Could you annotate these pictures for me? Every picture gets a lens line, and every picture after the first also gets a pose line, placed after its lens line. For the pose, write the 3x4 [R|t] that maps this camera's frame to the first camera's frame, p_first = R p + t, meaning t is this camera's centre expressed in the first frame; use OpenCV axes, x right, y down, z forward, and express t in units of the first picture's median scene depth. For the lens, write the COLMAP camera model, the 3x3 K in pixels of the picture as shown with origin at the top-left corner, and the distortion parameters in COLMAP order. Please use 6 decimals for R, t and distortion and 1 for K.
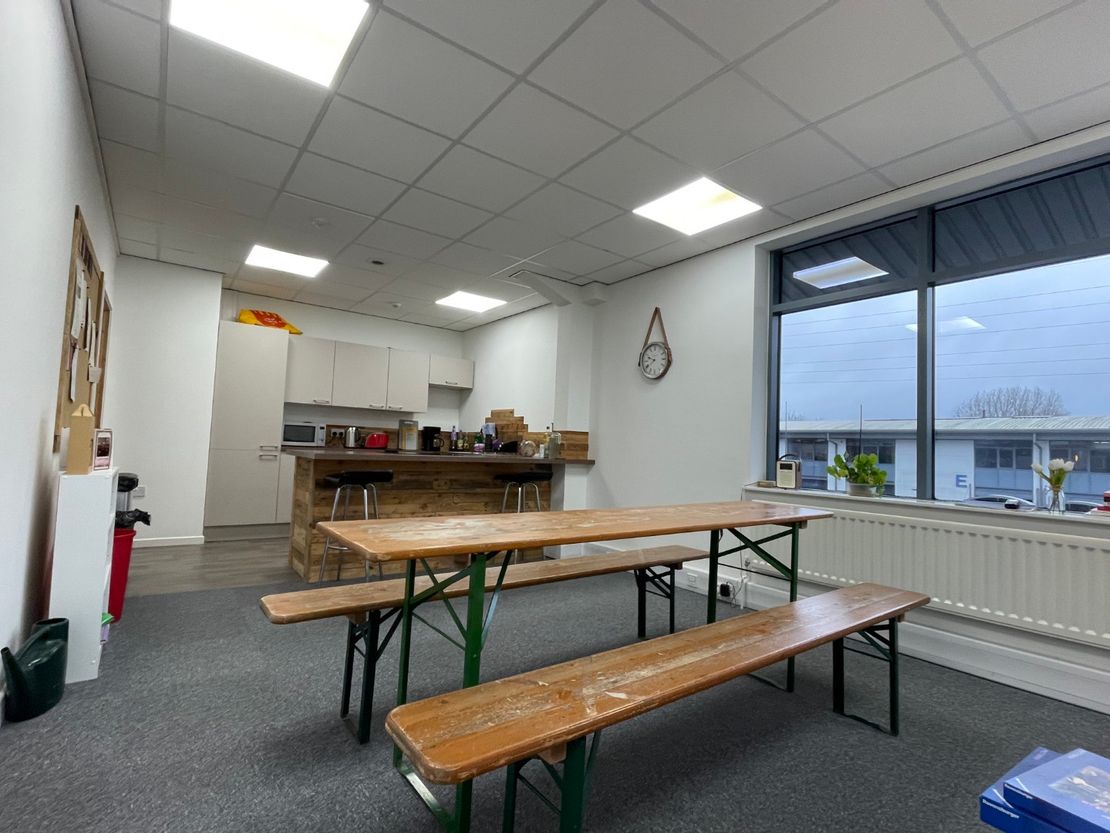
lens RADIAL K [[535.9, 0, 555.0], [0, 535.9, 416.5], [0, 0, 1]] dist [0.000922, 0.000060]
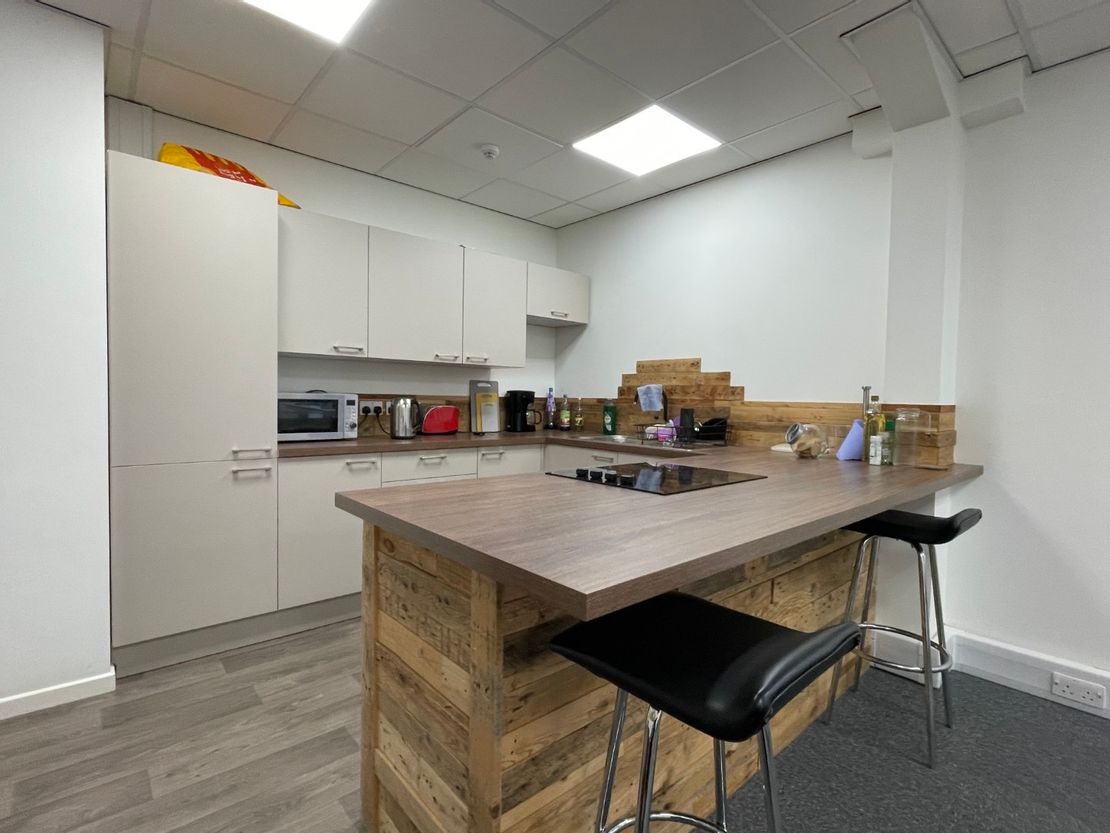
lens RADIAL K [[544.1, 0, 555.0], [0, 544.1, 416.5], [0, 0, 1]] dist [-0.000464, 0.000045]
pose [[0.996693, -0.024029, 0.077625, -0.266313], [0.016377, 0.995077, 0.097743, -0.011600], [-0.079592, -0.096148, 0.992180, 0.446442]]
